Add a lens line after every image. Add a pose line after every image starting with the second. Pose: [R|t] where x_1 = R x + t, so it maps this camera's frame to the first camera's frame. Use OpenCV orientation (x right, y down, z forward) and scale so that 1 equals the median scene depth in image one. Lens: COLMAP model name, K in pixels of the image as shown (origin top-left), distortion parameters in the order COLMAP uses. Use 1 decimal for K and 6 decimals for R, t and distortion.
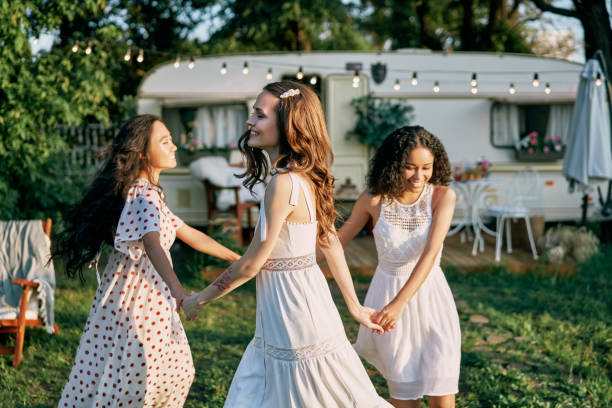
lens RADIAL K [[923.6, 0, 303.0], [0, 923.6, 199.2], [0, 0, 1]] dist [-0.019597, 0.000000]
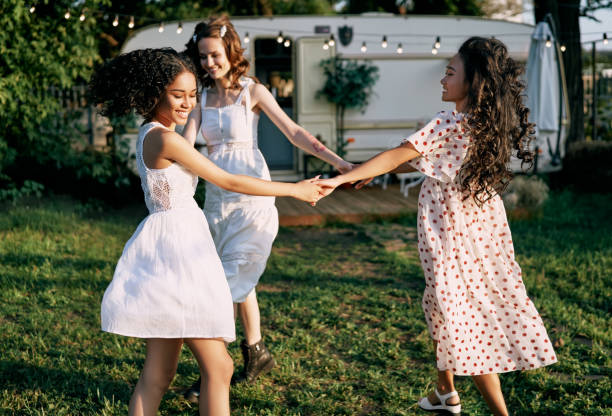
lens RADIAL K [[938.4, 0, 300.2], [0, 938.4, 211.2], [0, 0, 1]] dist [-0.023624, 0.000000]
pose [[0.998471, -0.016926, 0.052624, -0.033528], [0.014119, 0.998481, 0.053266, 0.008314], [-0.053446, -0.052441, 0.997193, -0.098367]]
